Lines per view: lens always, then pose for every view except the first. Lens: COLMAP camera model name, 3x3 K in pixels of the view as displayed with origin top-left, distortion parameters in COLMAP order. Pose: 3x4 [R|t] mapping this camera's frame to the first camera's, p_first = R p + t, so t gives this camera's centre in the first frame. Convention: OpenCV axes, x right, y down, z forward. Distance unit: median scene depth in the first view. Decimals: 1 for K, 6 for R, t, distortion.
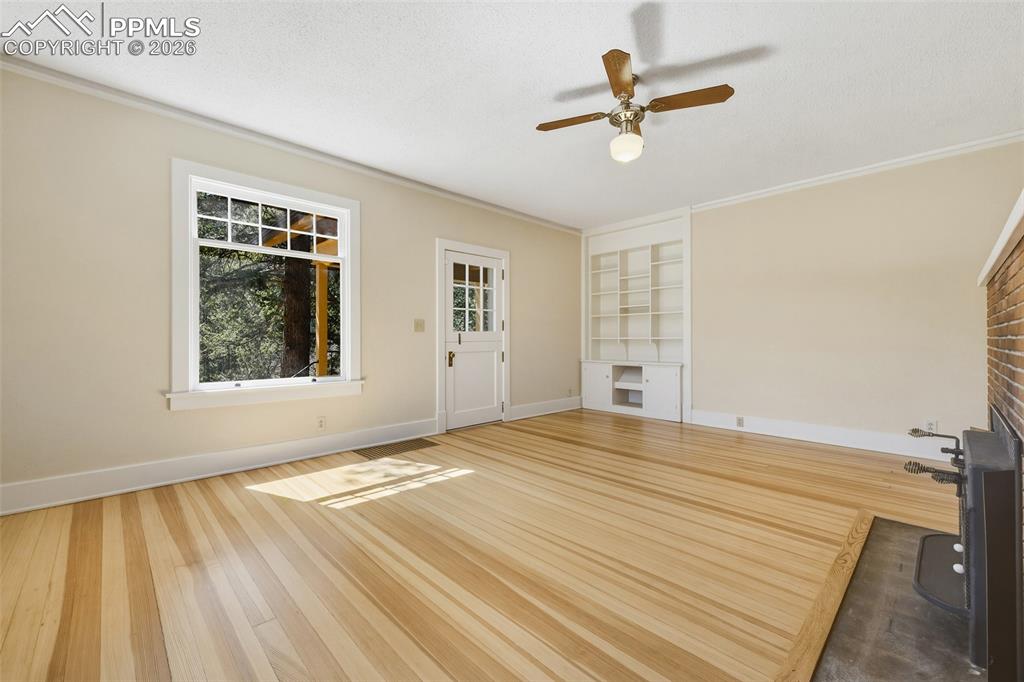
lens RADIAL K [[416.2, 0, 506.5], [0, 416.2, 340.4], [0, 0, 1]] dist [0.002645, -0.000294]
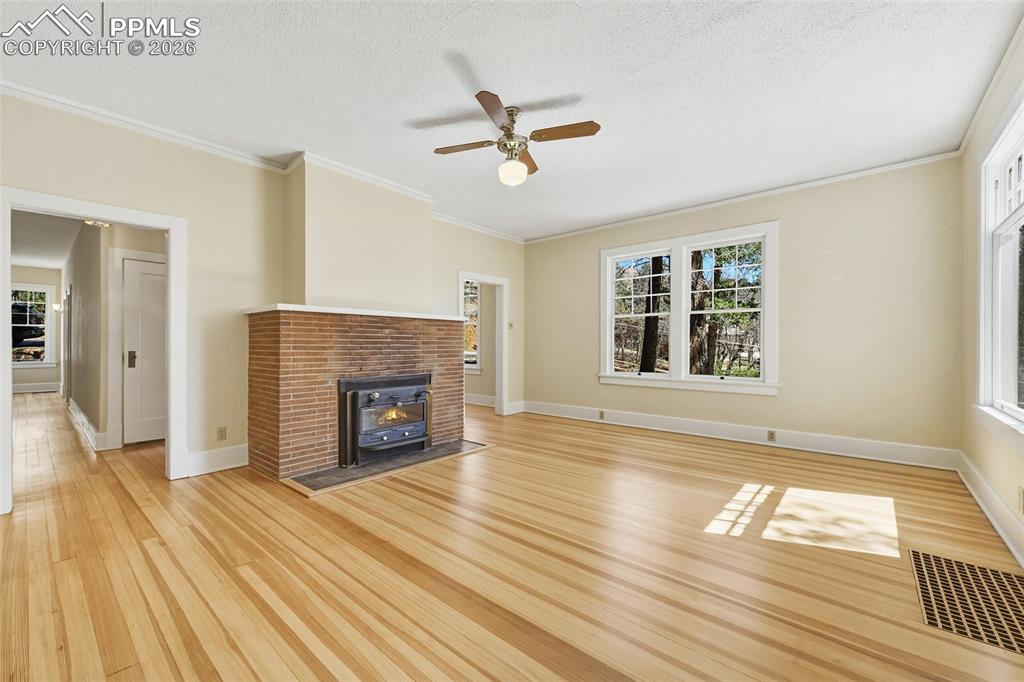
lens RADIAL K [[416.2, 0, 506.5], [0, 416.2, 340.4], [0, 0, 1]] dist [0.002645, -0.000294]
pose [[-0.995621, -0.003789, -0.093410, 0.317313], [-0.003236, 0.999976, -0.006076, -0.008067], [0.093430, -0.005747, -0.995609, 1.628368]]
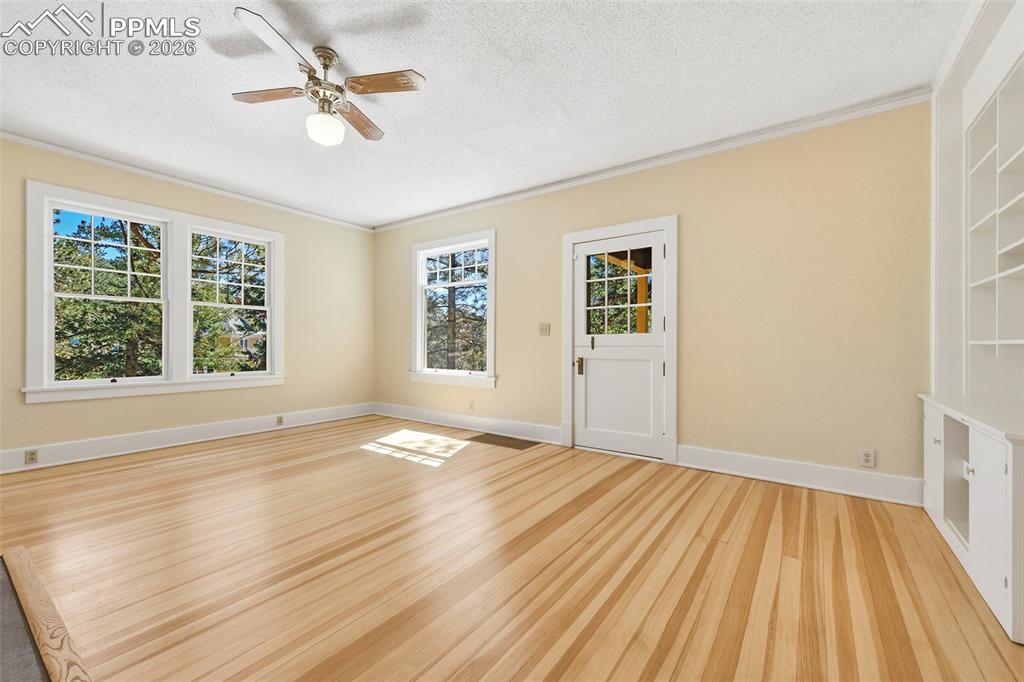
lens RADIAL K [[421.4, 0, 504.1], [0, 421.4, 340.2], [0, 0, 1]] dist [0.002023, -0.000057]
pose [[0.185655, -0.007583, -0.982586, 0.982586], [-0.008192, 0.999924, -0.009265, -0.000159], [0.982581, 0.009769, 0.185579, 0.934792]]
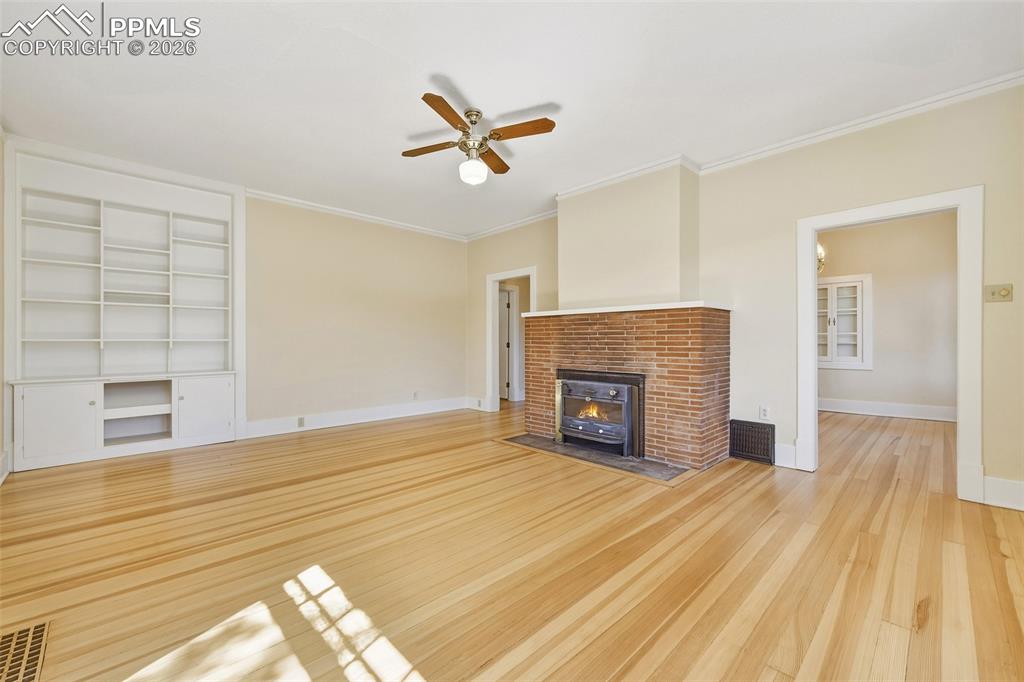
lens RADIAL K [[416.2, 0, 506.5], [0, 416.2, 340.4], [0, 0, 1]] dist [0.002645, -0.000294]
pose [[-0.003101, -0.000448, 0.999995, -0.648792], [0.004693, 0.999989, 0.000463, -0.003715], [-0.999984, 0.004695, -0.003099, 0.707386]]
